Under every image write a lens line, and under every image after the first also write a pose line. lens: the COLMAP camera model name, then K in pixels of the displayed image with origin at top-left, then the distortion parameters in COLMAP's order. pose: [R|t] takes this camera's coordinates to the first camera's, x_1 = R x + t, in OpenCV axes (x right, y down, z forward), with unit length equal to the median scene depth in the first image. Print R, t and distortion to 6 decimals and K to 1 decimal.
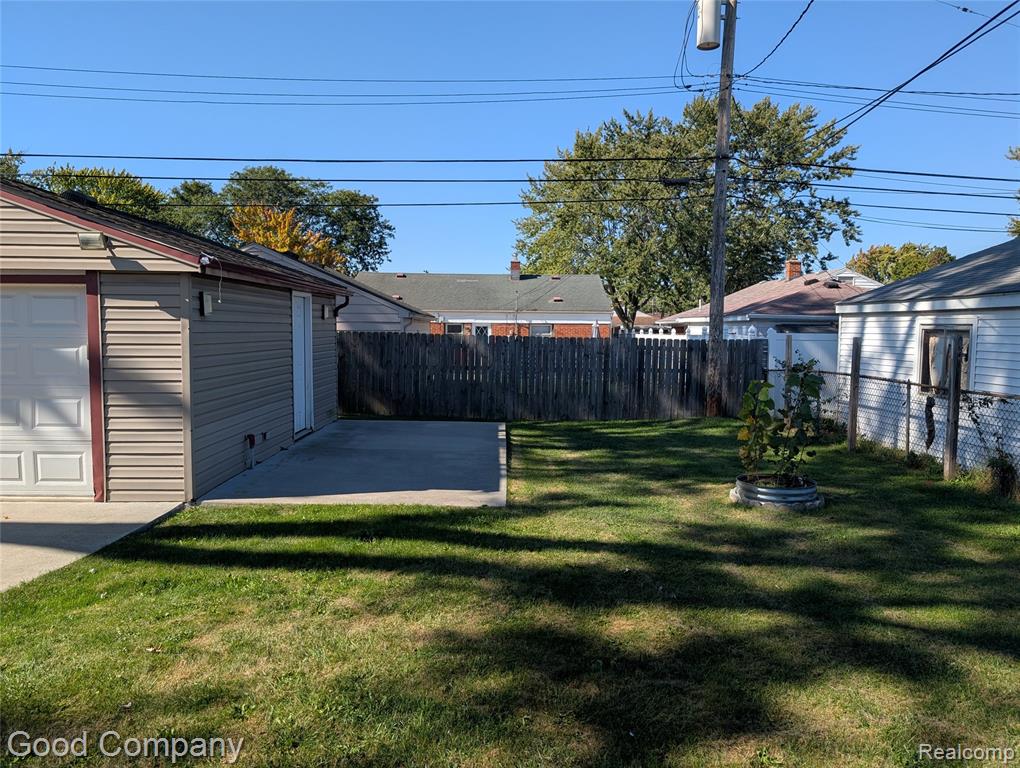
lens RADIAL K [[740.3, 0, 510.0], [0, 740.3, 384.0], [0, 0, 1]] dist [0.023409, -0.038956]
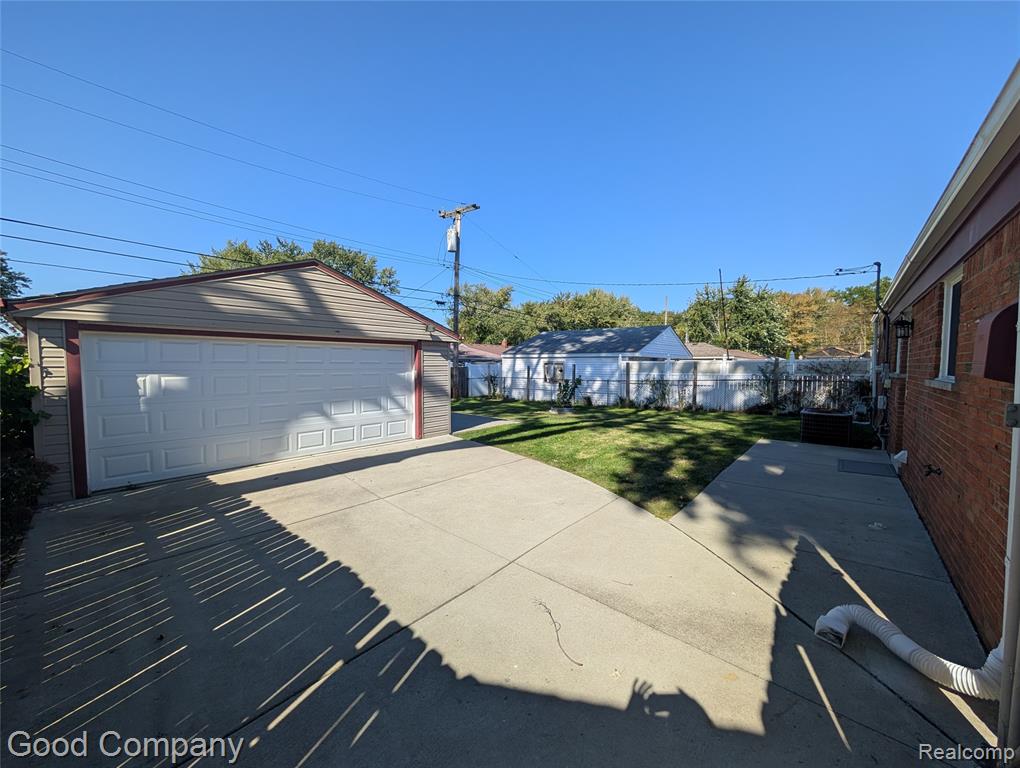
lens RADIAL K [[389.8, 0, 512.3], [0, 389.8, 384.6], [0, 0, 1]] dist [-0.017236, -0.000076]
pose [[0.652547, -0.045228, 0.756397, -1.170046], [0.056141, 0.998359, 0.011262, -0.008074], [-0.755666, 0.035116, 0.654015, -0.015872]]
